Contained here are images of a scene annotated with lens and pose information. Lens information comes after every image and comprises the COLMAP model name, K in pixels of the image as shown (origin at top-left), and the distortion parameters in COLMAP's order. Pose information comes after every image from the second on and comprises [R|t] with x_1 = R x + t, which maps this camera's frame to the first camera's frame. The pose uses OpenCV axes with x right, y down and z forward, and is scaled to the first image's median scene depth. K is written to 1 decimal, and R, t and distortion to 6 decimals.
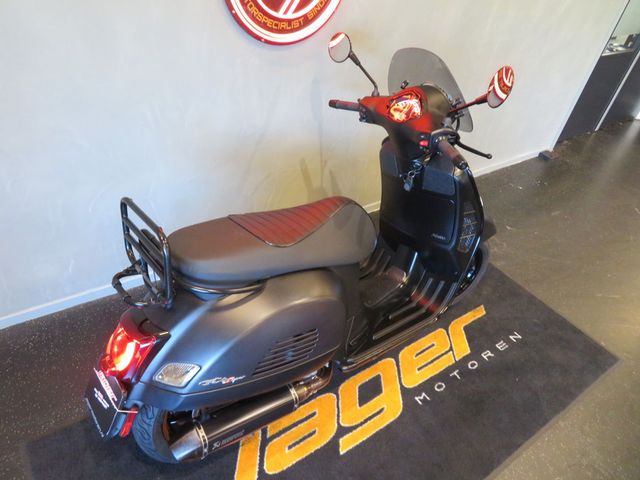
lens RADIAL K [[454.9, 0, 316.9], [0, 454.9, 236.5], [0, 0, 1]] dist [-0.007983, 0.001750]
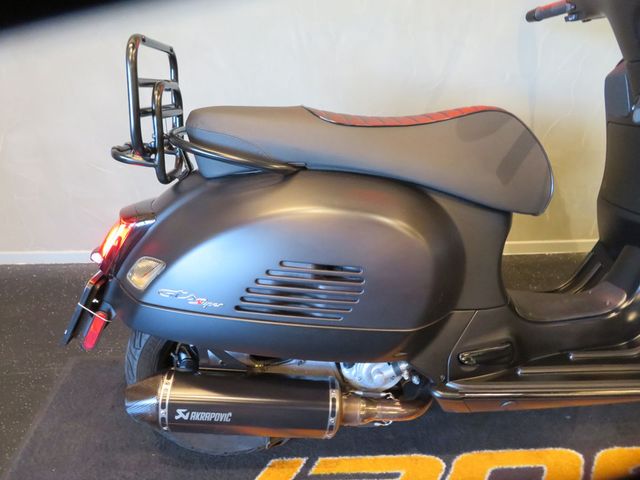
lens RADIAL K [[456.7, 0, 320.0], [0, 456.7, 240.0], [0, 0, 1]] dist [0.001530, 0.007583]
pose [[0.828021, 0.143814, -0.541940, 0.194225], [-0.243755, 0.962761, -0.116941, 0.186274], [0.504941, 0.228930, 0.832241, 0.374843]]
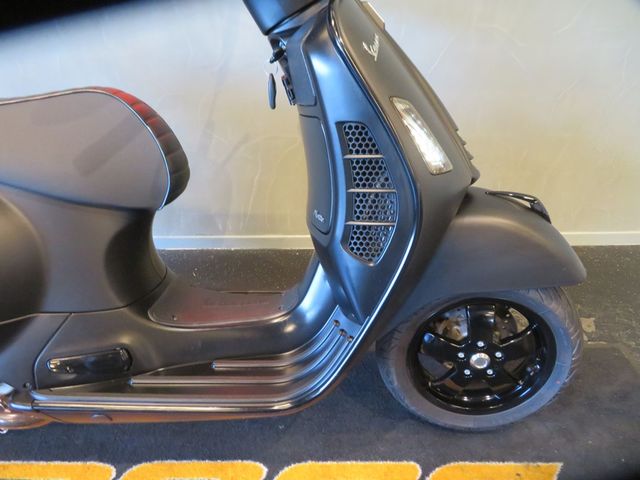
lens RADIAL K [[454.9, 0, 316.9], [0, 454.9, 236.5], [0, 0, 1]] dist [-0.007983, 0.001750]
pose [[0.801816, 0.168178, -0.573417, 0.525079], [-0.262831, 0.961032, -0.085658, 0.058439], [0.536666, 0.219394, 0.814773, 0.649875]]
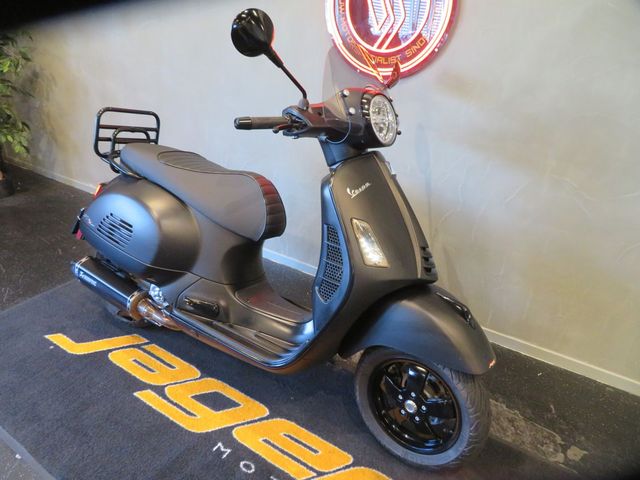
lens RADIAL K [[454.9, 0, 316.9], [0, 454.9, 236.5], [0, 0, 1]] dist [-0.007983, 0.001750]
pose [[0.378008, 0.283341, -0.881378, 0.944957], [-0.574053, 0.818643, 0.016971, -0.058074], [0.726342, 0.499542, 0.472106, 0.603583]]
